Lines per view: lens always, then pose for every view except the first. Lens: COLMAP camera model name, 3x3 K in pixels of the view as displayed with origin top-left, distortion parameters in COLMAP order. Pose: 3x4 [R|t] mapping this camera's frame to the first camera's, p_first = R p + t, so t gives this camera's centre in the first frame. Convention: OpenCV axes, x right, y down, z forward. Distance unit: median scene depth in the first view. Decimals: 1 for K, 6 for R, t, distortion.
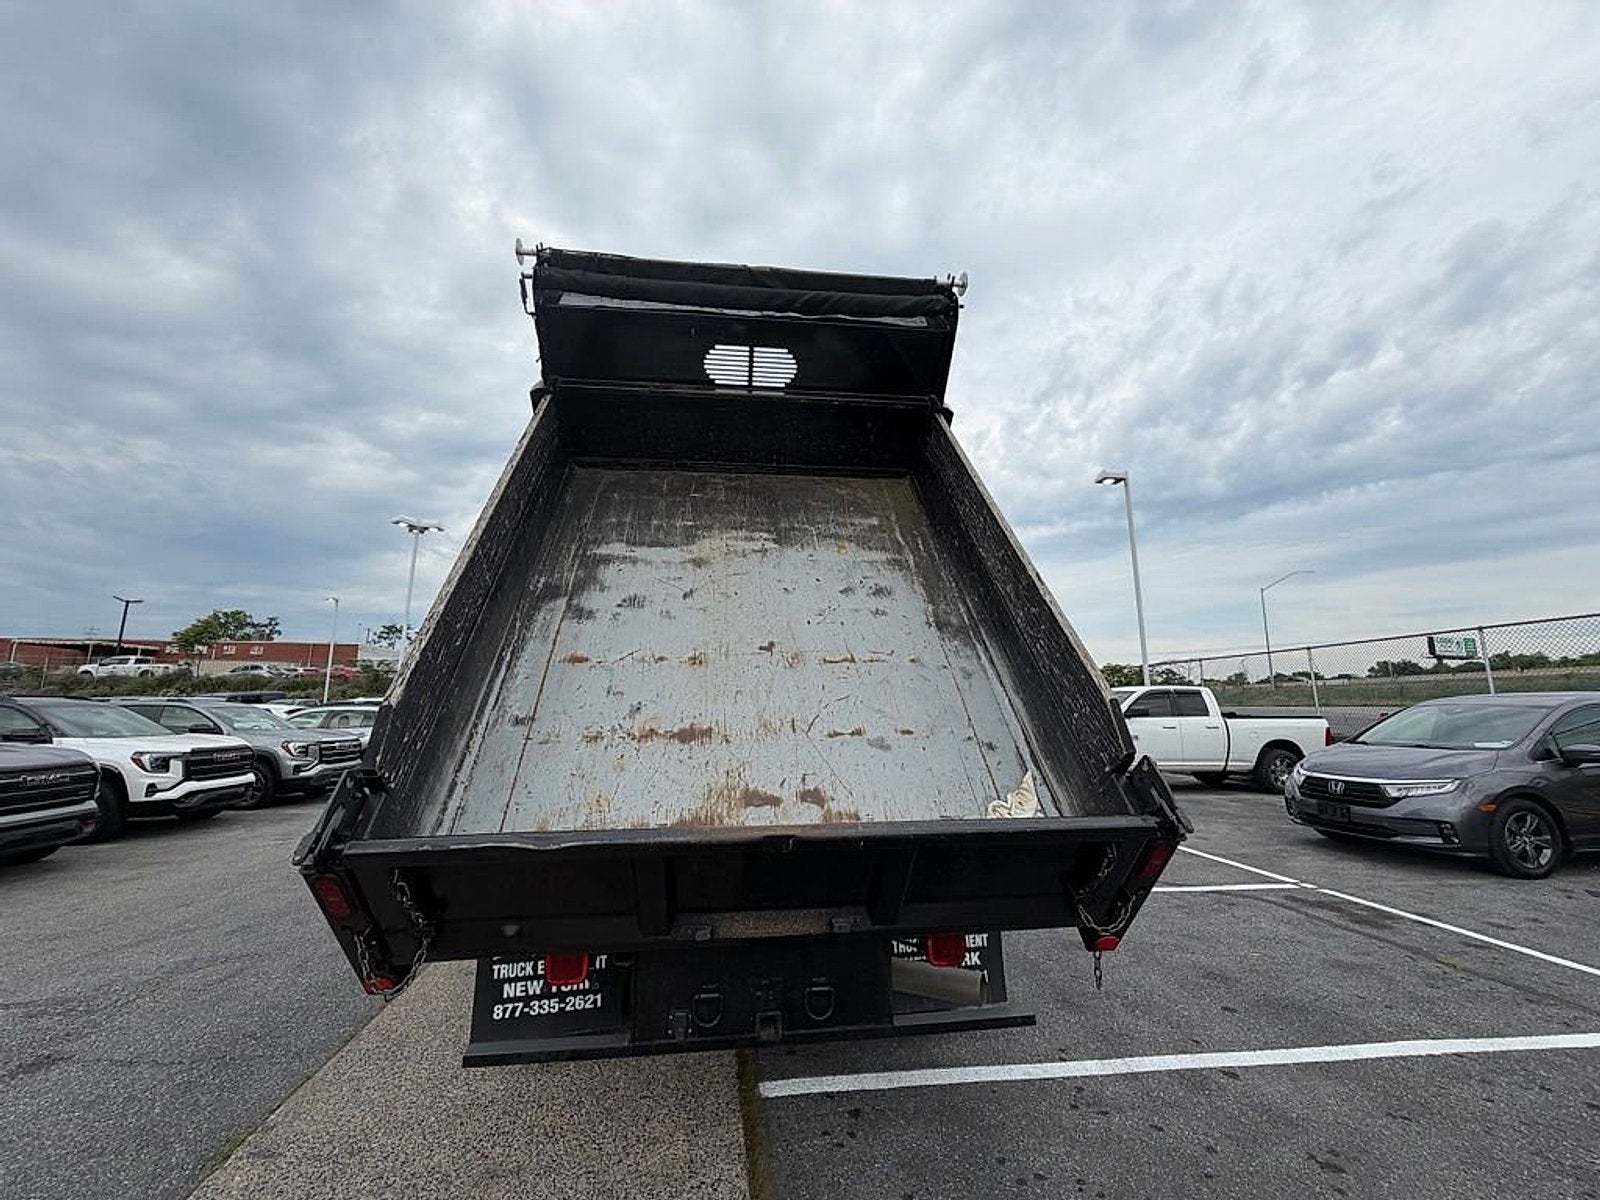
lens RADIAL K [[636.0, 0, 804.1], [0, 636.0, 604.9], [0, 0, 1]] dist [-0.001276, -0.000006]
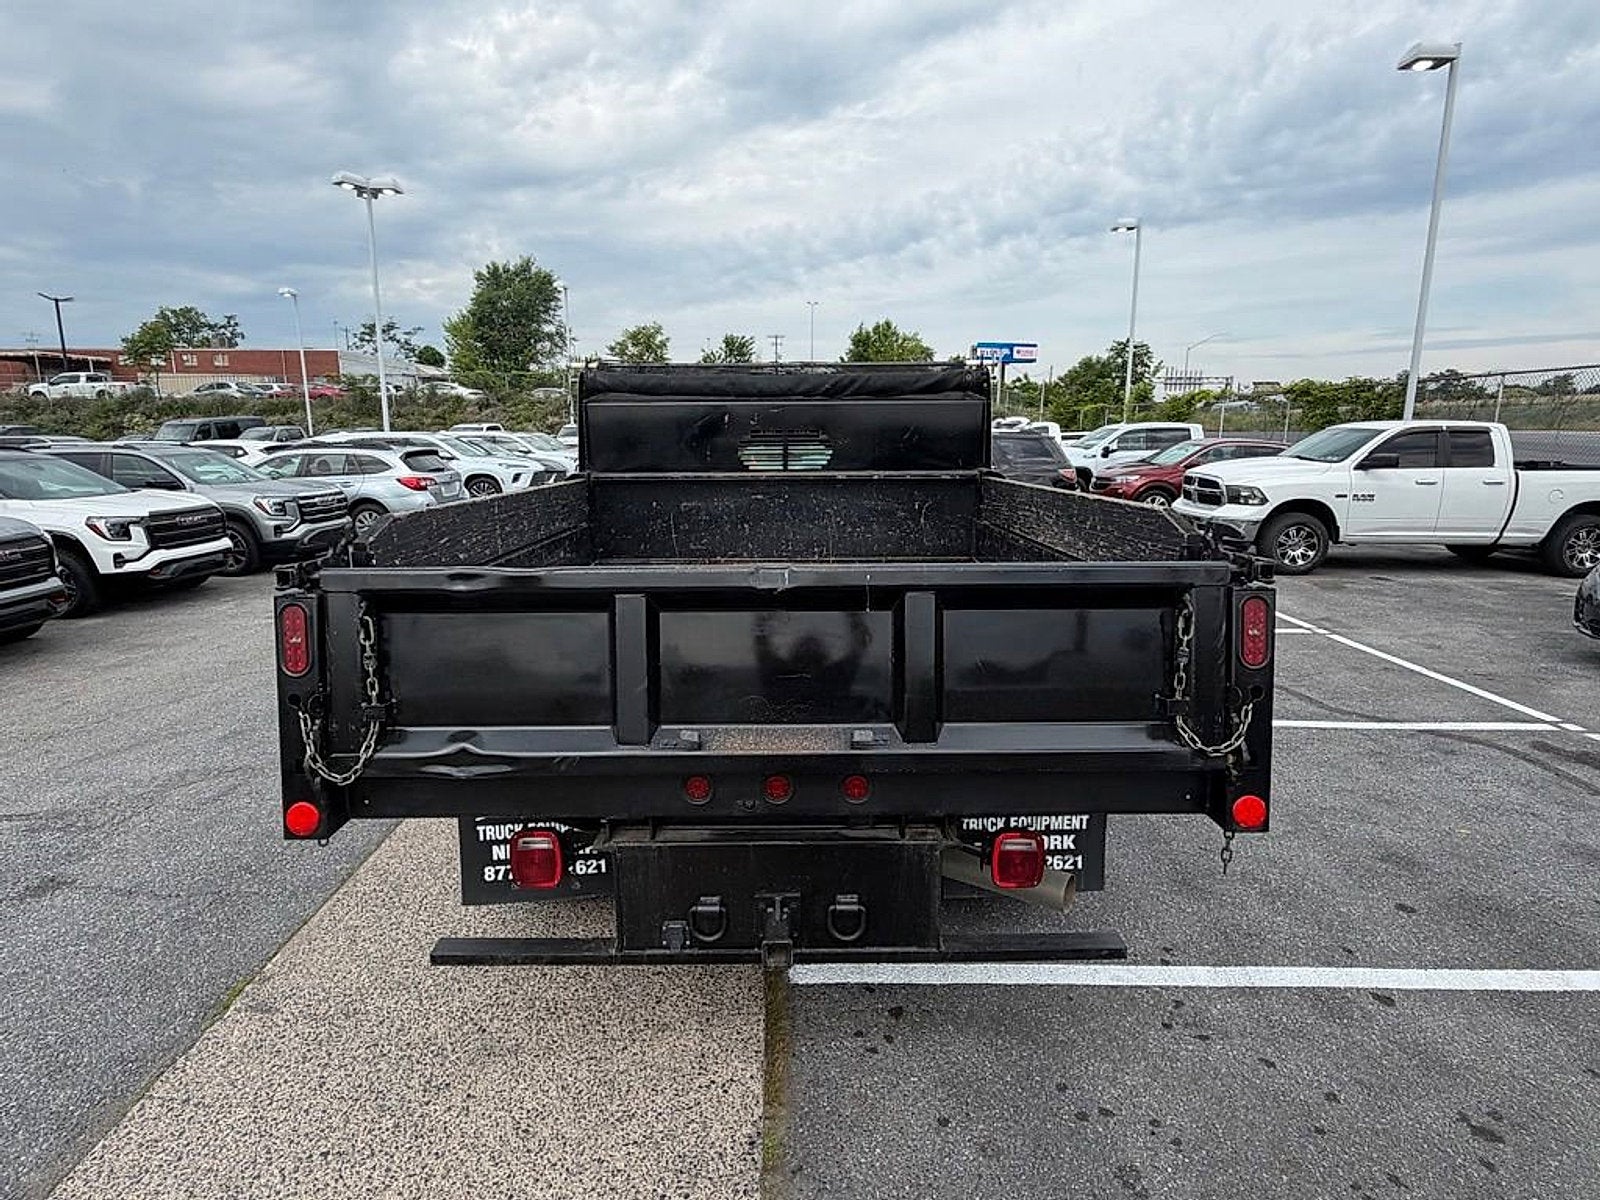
lens RADIAL K [[832.3, 0, 805.4], [0, 832.3, 605.5], [0, 0, 1]] dist [0.000185, -0.001133]
pose [[0.992407, 0.025636, -0.120295, 0.036867], [0.019804, 0.931969, 0.361996, -0.053144], [0.121392, -0.361630, 0.924385, 0.070224]]
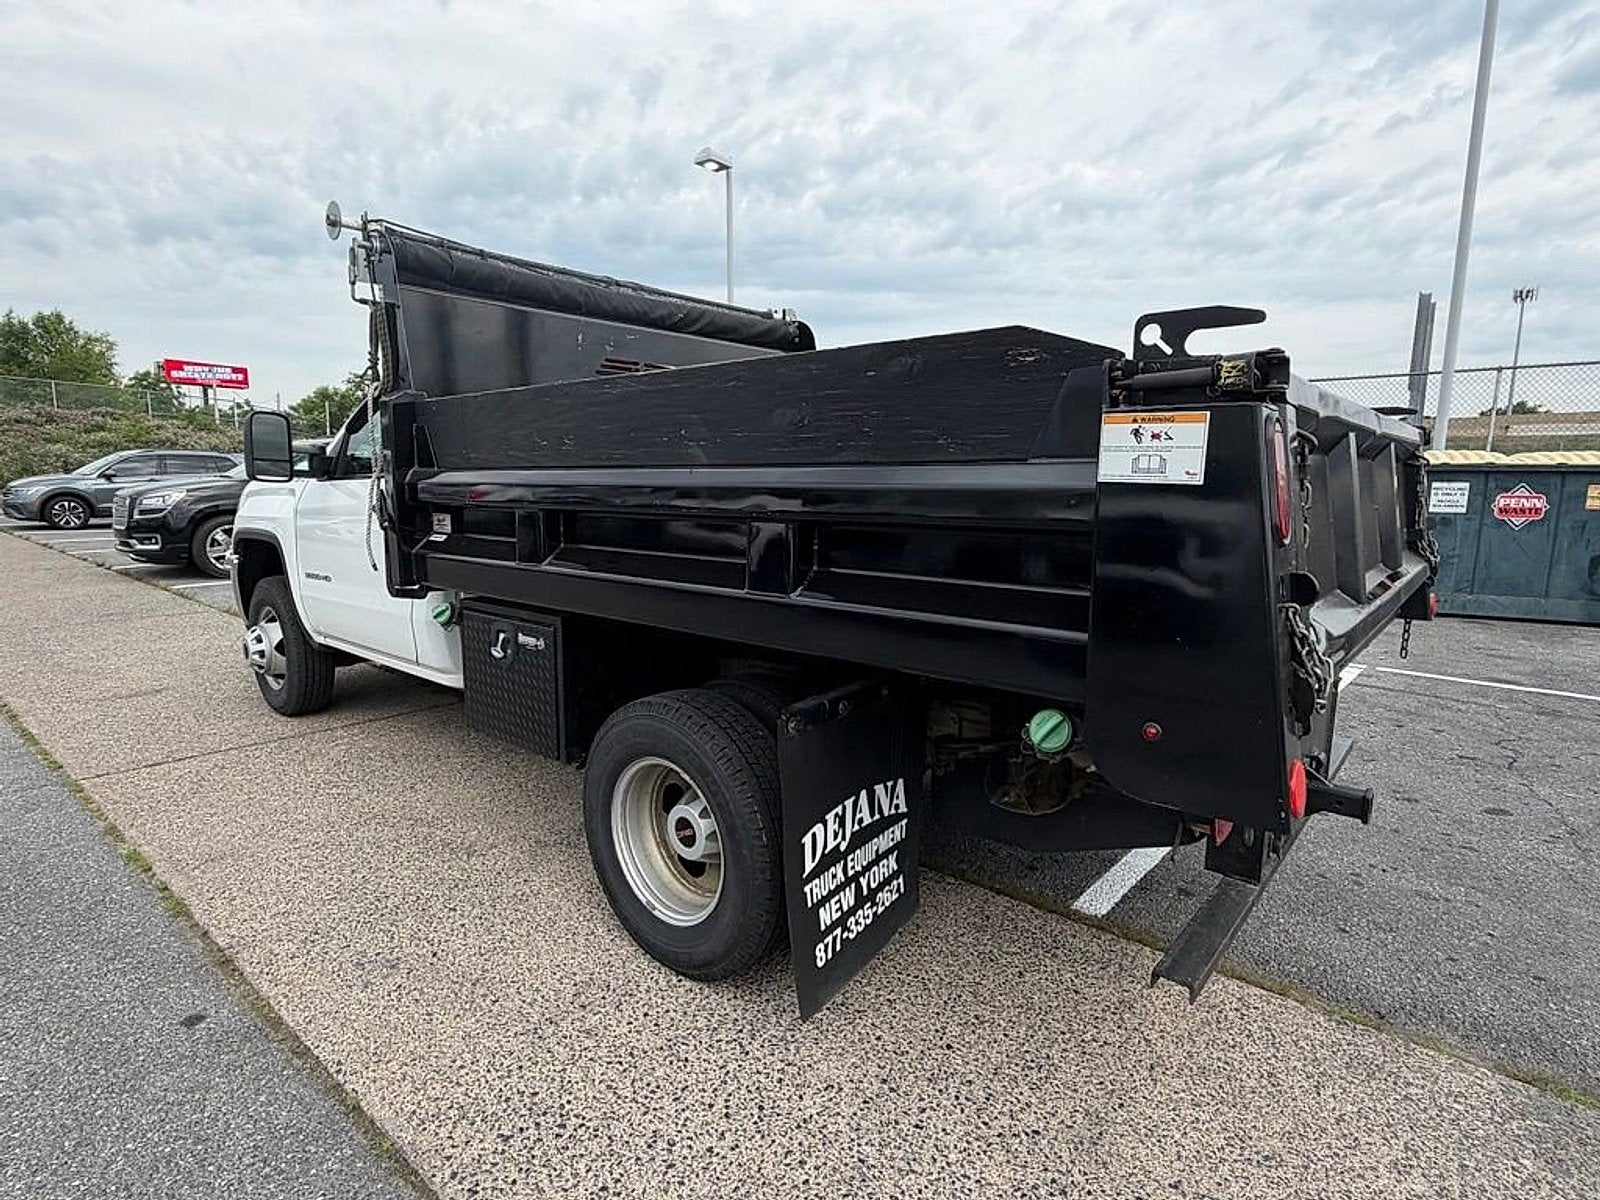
lens RADIAL K [[833.6, 0, 800.0], [0, 833.6, 600.0], [0, 0, 1]] dist [-0.006152, 0.002012]
pose [[0.744873, -0.088463, 0.661316, -0.487844], [-0.122032, 0.956389, 0.265385, 0.081714], [-0.655952, -0.278380, 0.701592, 0.306157]]
